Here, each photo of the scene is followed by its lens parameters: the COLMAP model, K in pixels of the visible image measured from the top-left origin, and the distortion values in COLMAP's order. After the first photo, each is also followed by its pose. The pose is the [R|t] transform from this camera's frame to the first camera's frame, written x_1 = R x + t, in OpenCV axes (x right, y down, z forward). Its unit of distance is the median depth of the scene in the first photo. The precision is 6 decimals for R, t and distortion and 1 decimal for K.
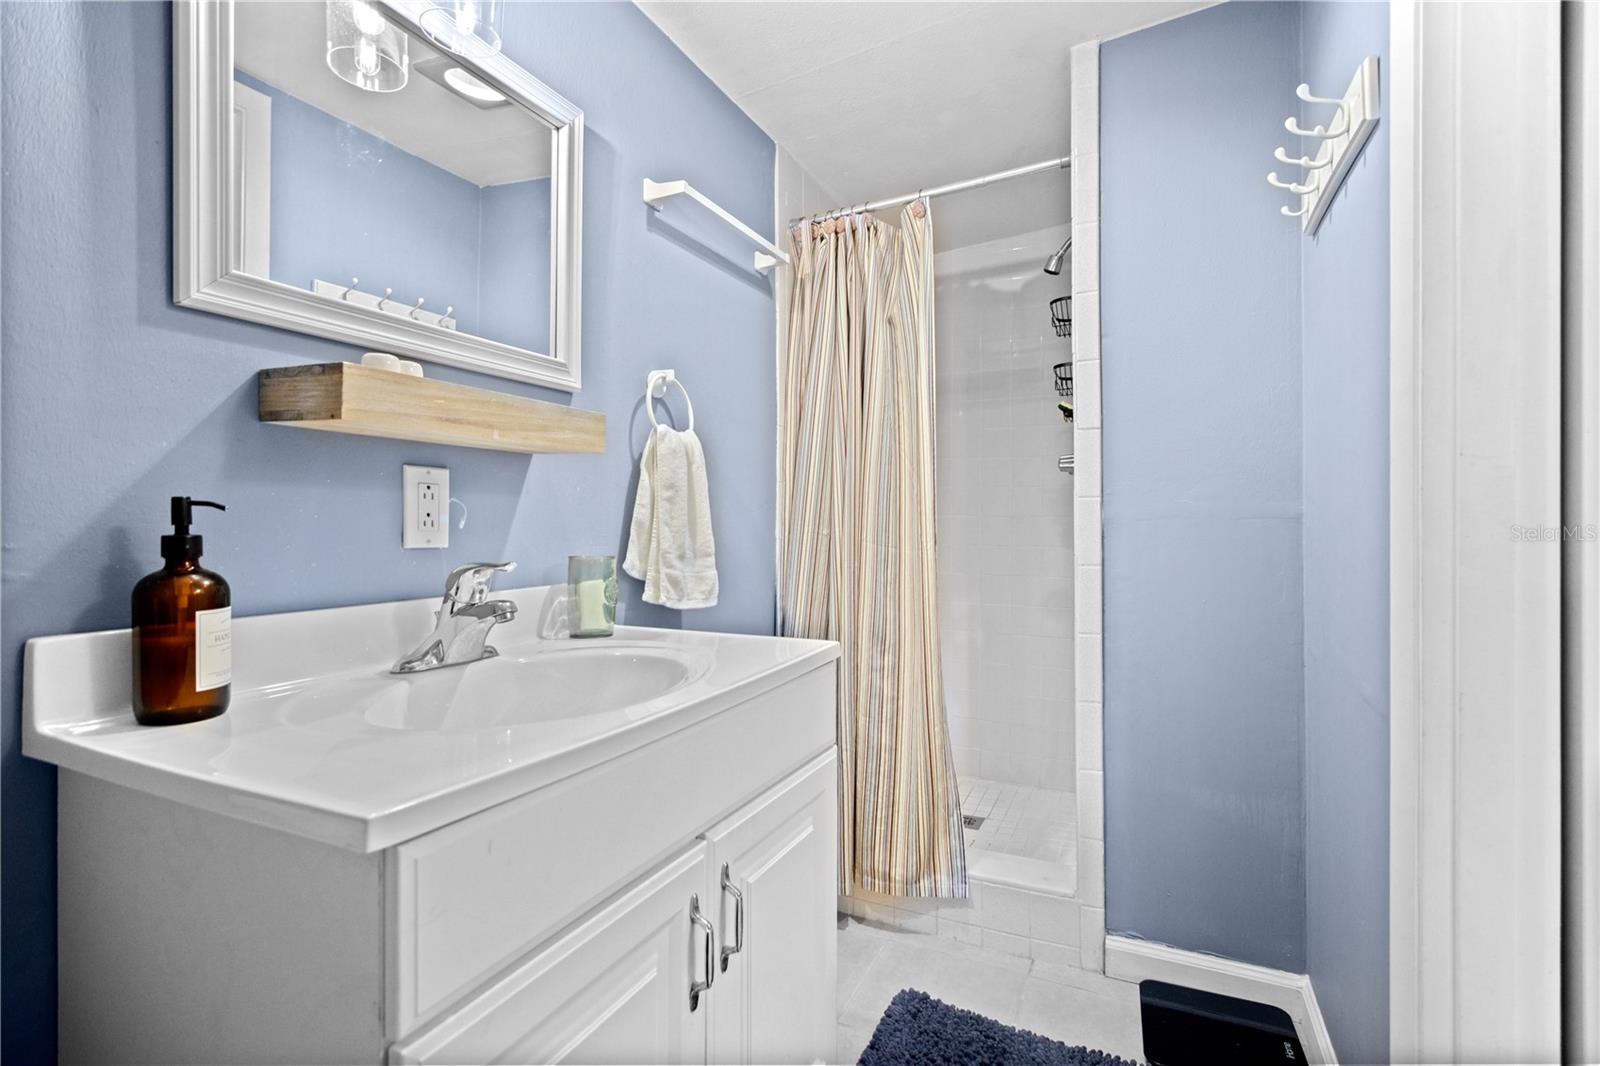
lens RADIAL K [[741.0, 0, 800.0], [0, 741.0, 533.0], [0, 0, 1]] dist [0.000622, 0.000384]
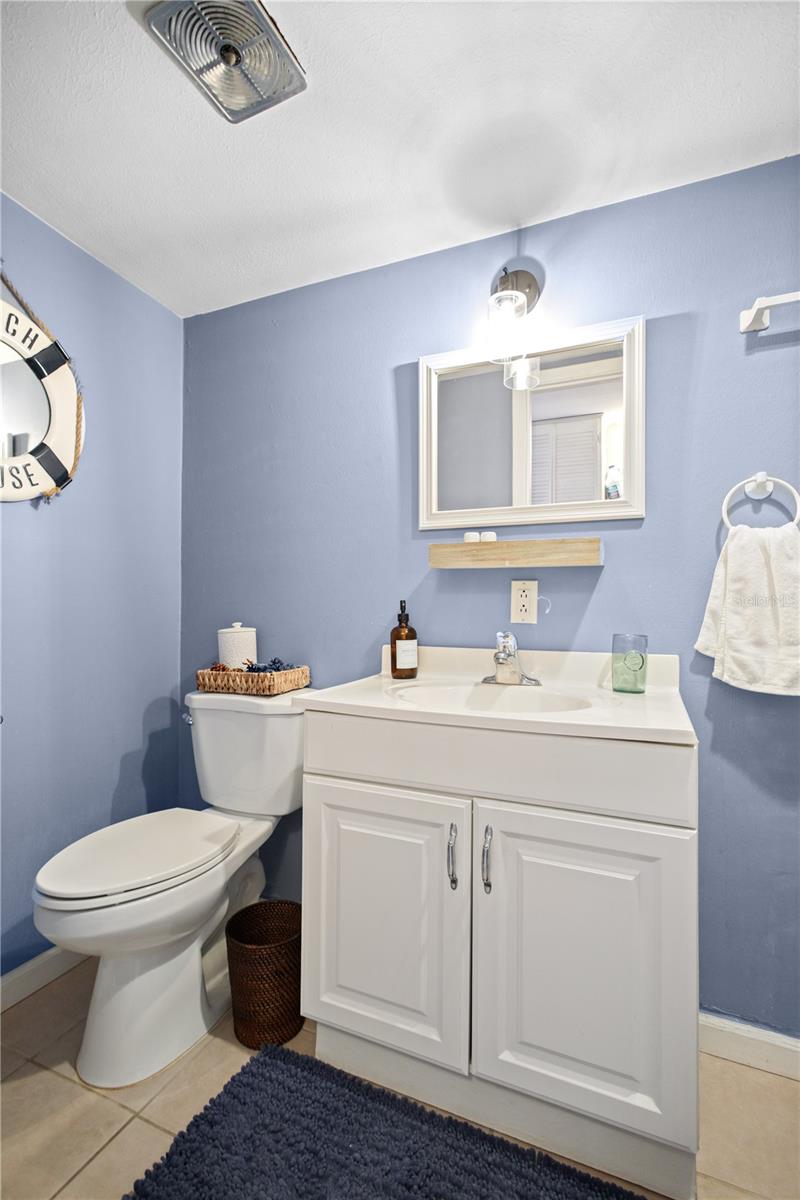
lens RADIAL K [[555.8, 0, 401.8], [0, 555.8, 606.0], [0, 0, 1]] dist [0.000622, 0.000384]
pose [[0.035977, 0.004899, -0.999341, 0.768786], [-0.015898, 0.999864, 0.004329, -0.021363], [0.999226, 0.015732, 0.036050, 0.540917]]
